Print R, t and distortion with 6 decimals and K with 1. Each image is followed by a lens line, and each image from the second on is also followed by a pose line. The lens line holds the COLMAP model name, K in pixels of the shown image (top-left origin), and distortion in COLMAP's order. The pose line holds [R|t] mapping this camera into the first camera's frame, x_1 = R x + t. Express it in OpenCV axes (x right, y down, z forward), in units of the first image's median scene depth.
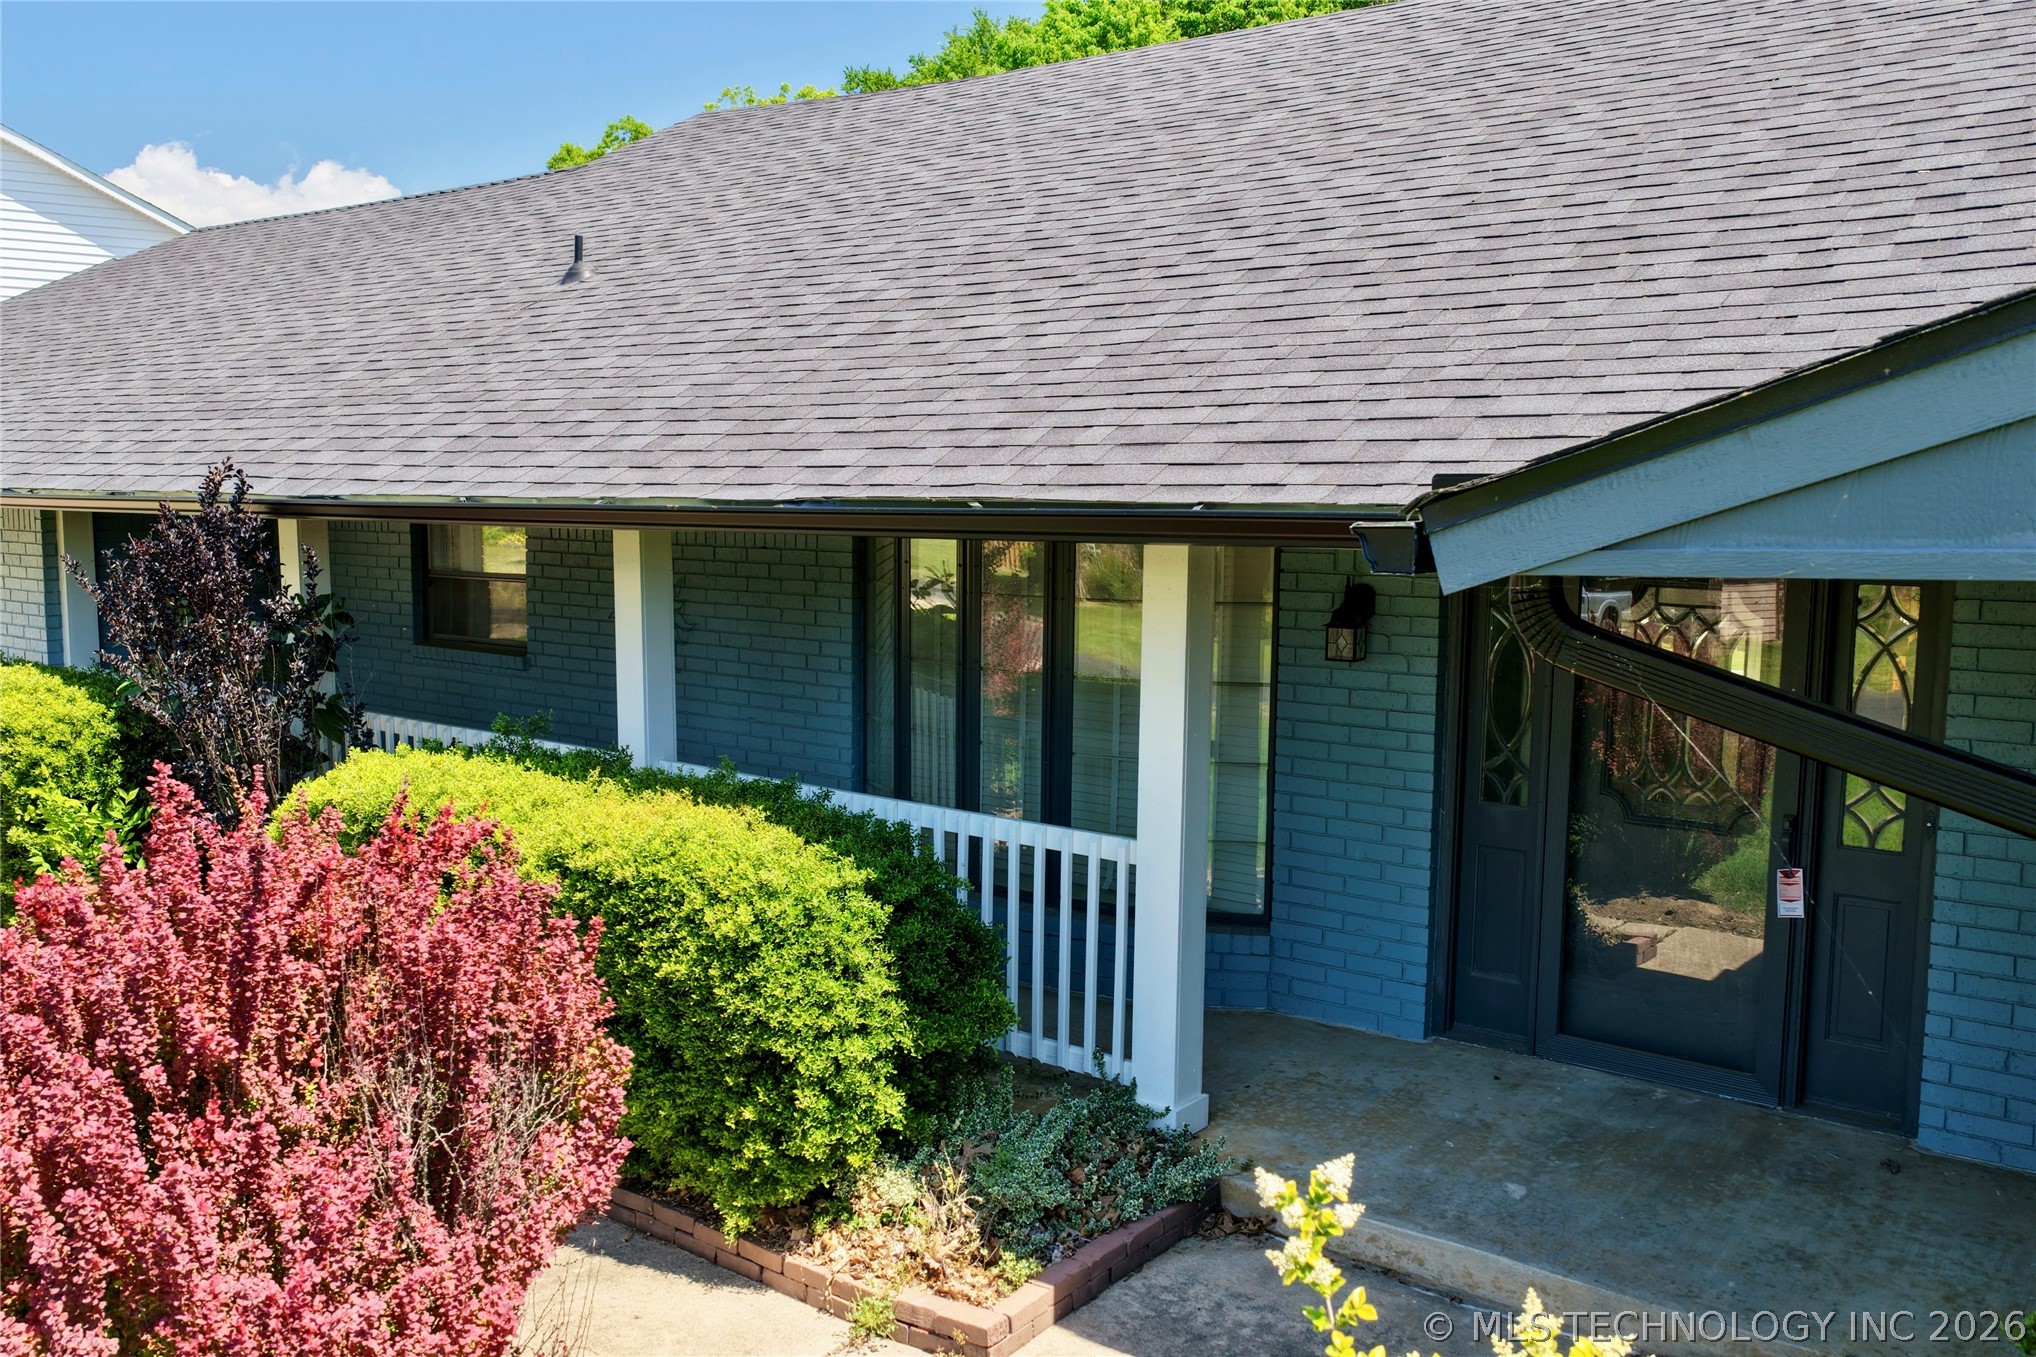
lens RADIAL K [[1661.5, 0, 1018.0], [0, 1661.5, 678.5], [0, 0, 1]] dist [-0.002237, 0.001171]
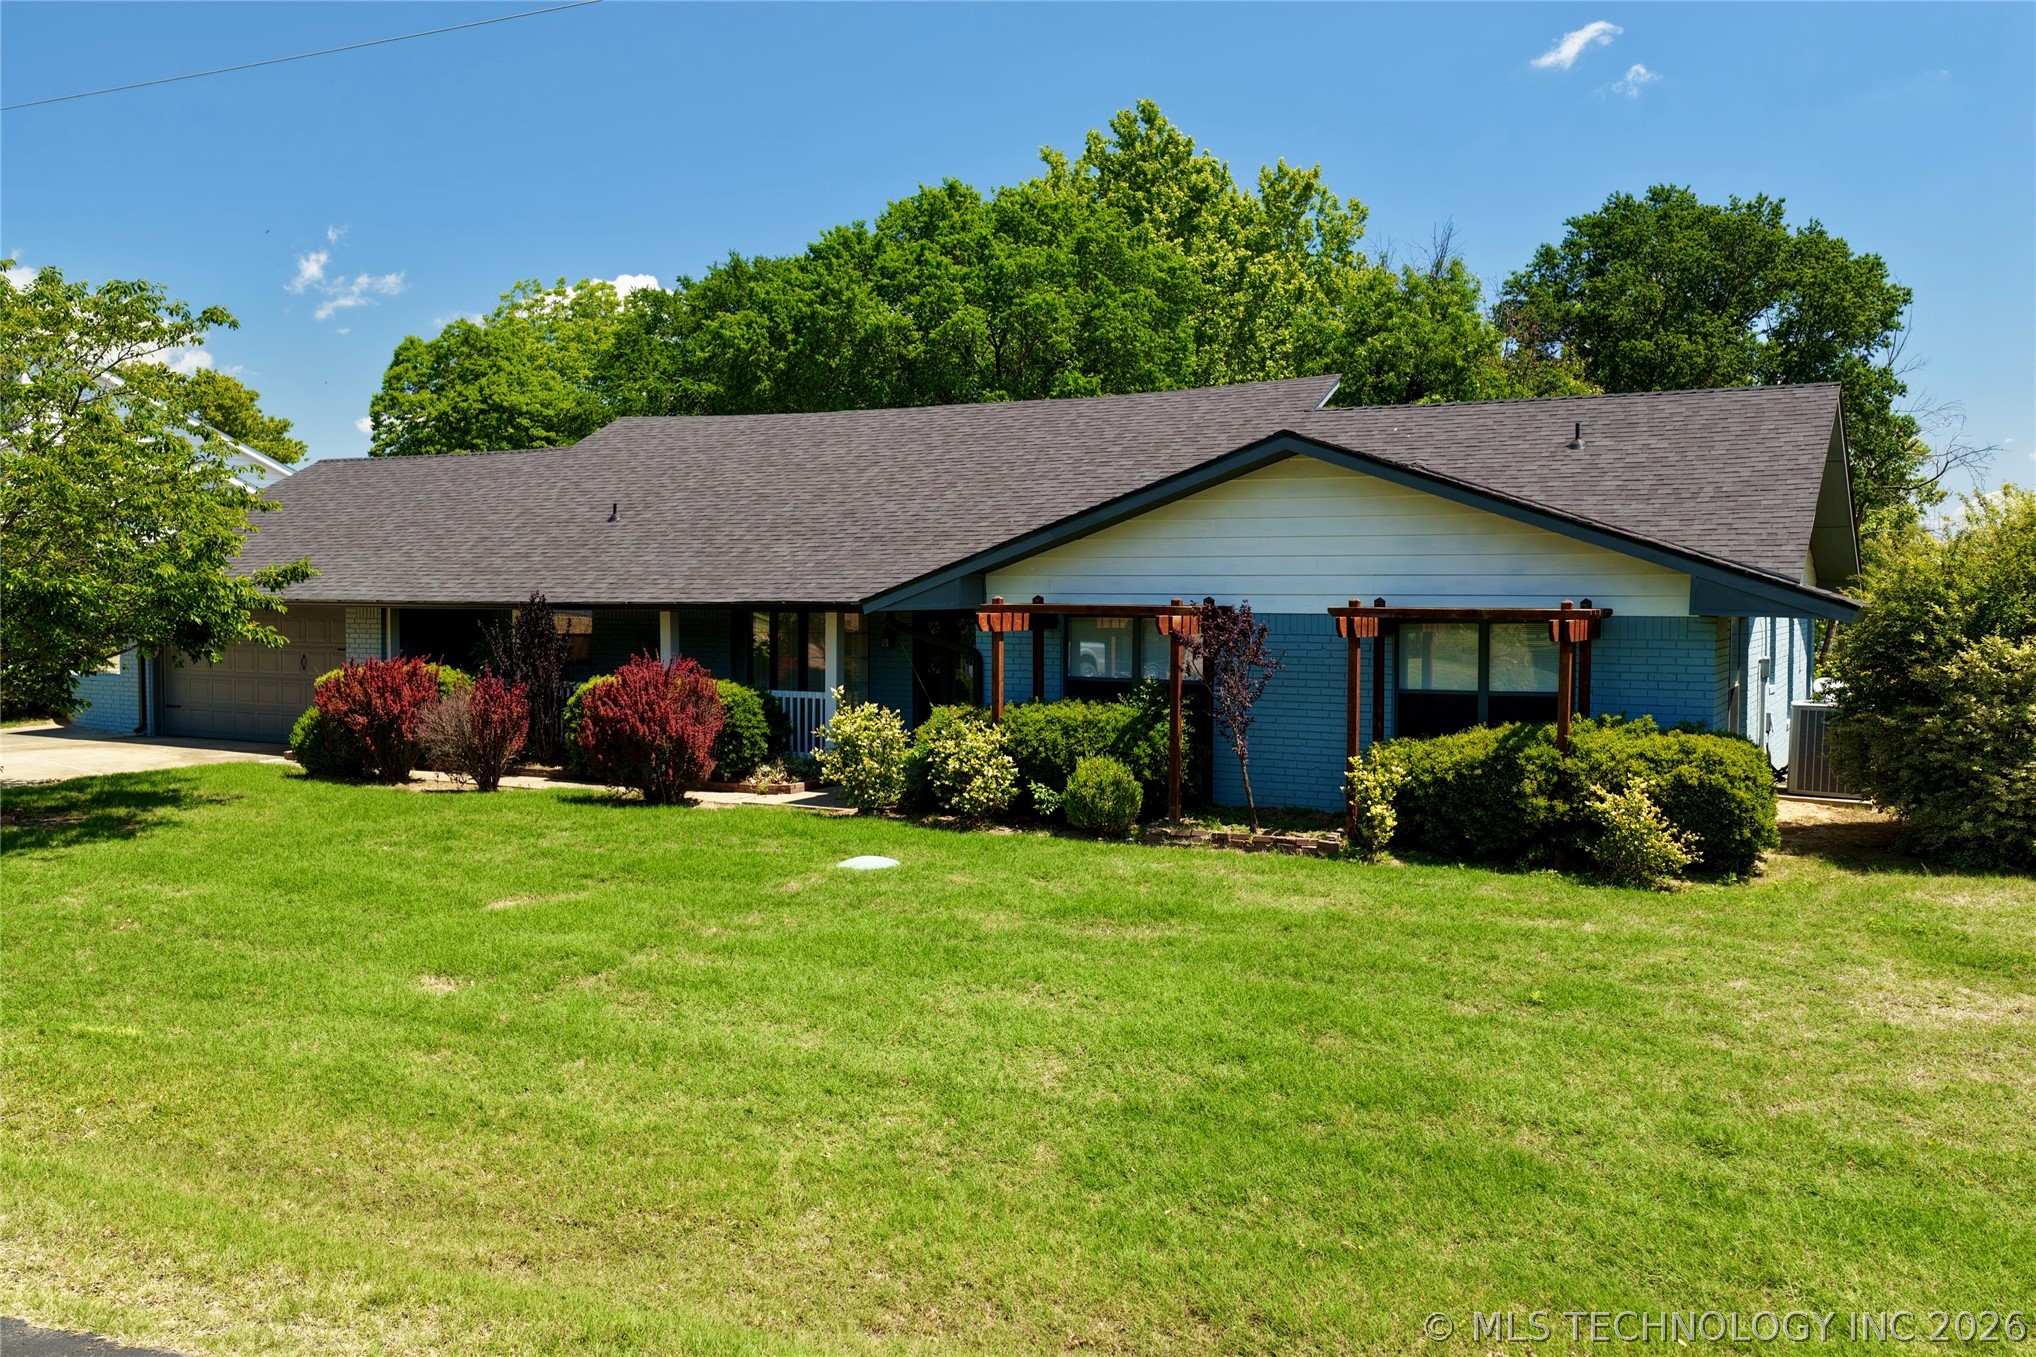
lens RADIAL K [[1727.2, 0, 1018.0], [0, 1727.2, 678.5], [0, 0, 1]] dist [-0.013220, 0.051983]
pose [[0.988223, -0.012055, 0.152543, -0.089028], [0.022517, 0.997496, -0.067047, 0.326018], [-0.151352, 0.069692, 0.986020, -2.807344]]
